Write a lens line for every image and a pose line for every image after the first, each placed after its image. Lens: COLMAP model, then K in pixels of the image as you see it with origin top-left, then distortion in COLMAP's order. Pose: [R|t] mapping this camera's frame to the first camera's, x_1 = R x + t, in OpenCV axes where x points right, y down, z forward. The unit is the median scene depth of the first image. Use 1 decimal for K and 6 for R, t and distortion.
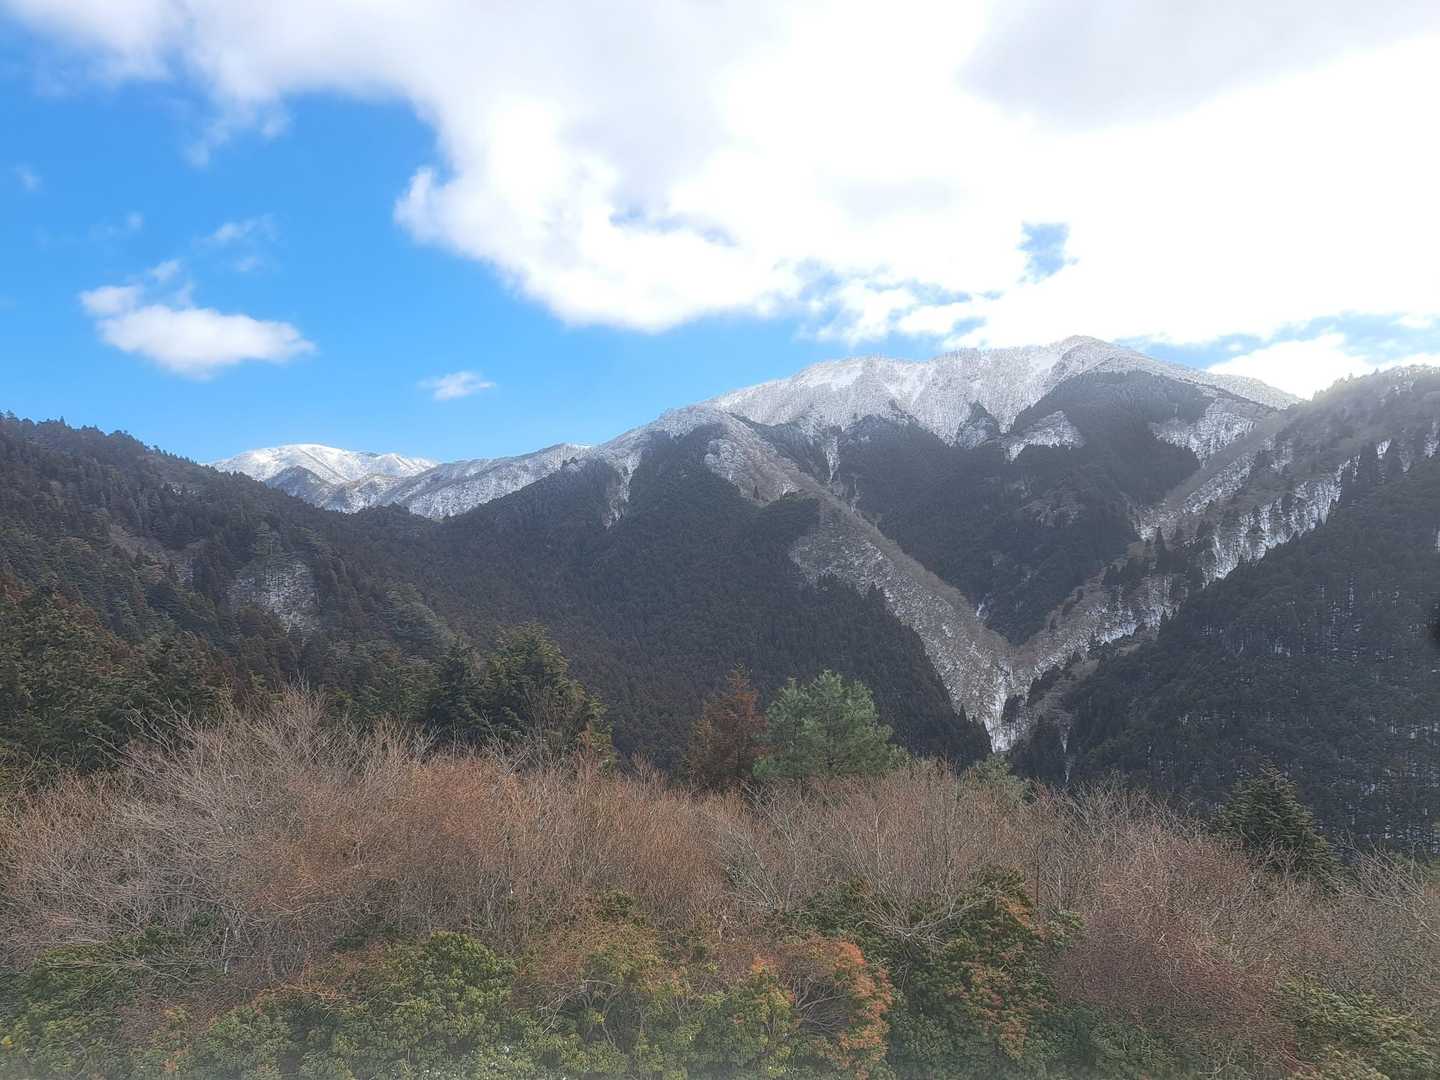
lens RADIAL K [[2546.7, 0, 720.0], [0, 2546.7, 540.0], [0, 0, 1]] dist [0.359946, -1.791772]
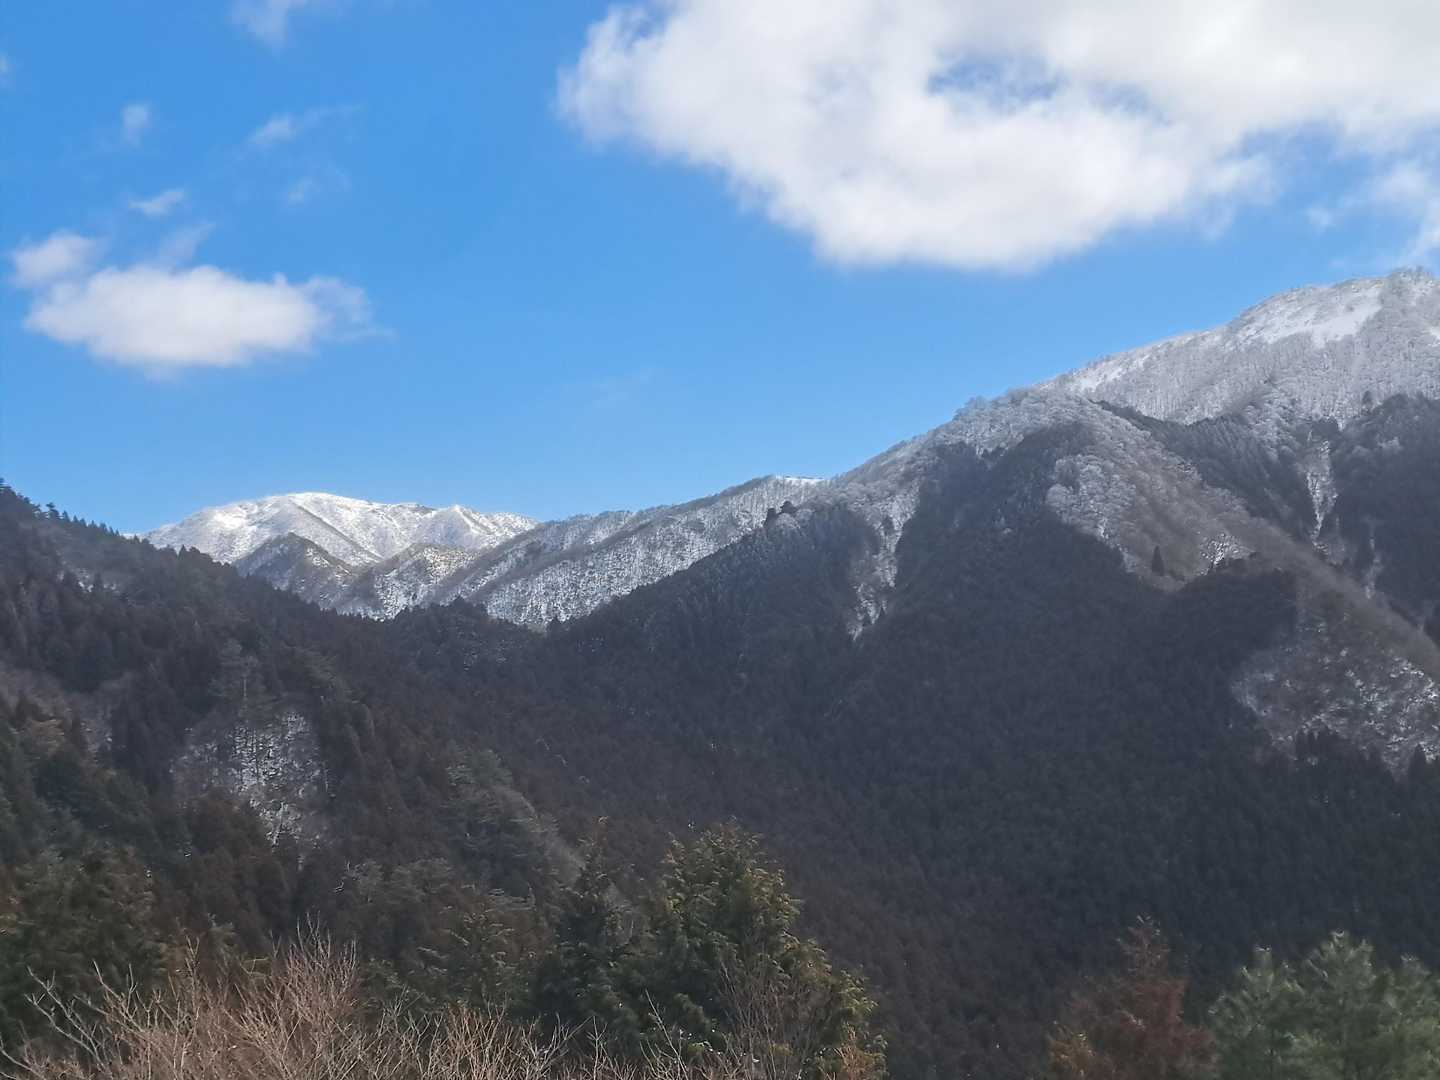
lens RADIAL K [[2546.7, 0, 720.0], [0, 2546.7, 540.0], [0, 0, 1]] dist [0.359946, -1.791772]
pose [[0.942764, -0.031320, -0.331986, 0.099385], [0.007917, 0.997401, -0.071614, 0.011790], [0.333366, 0.064886, 0.940562, 0.514541]]
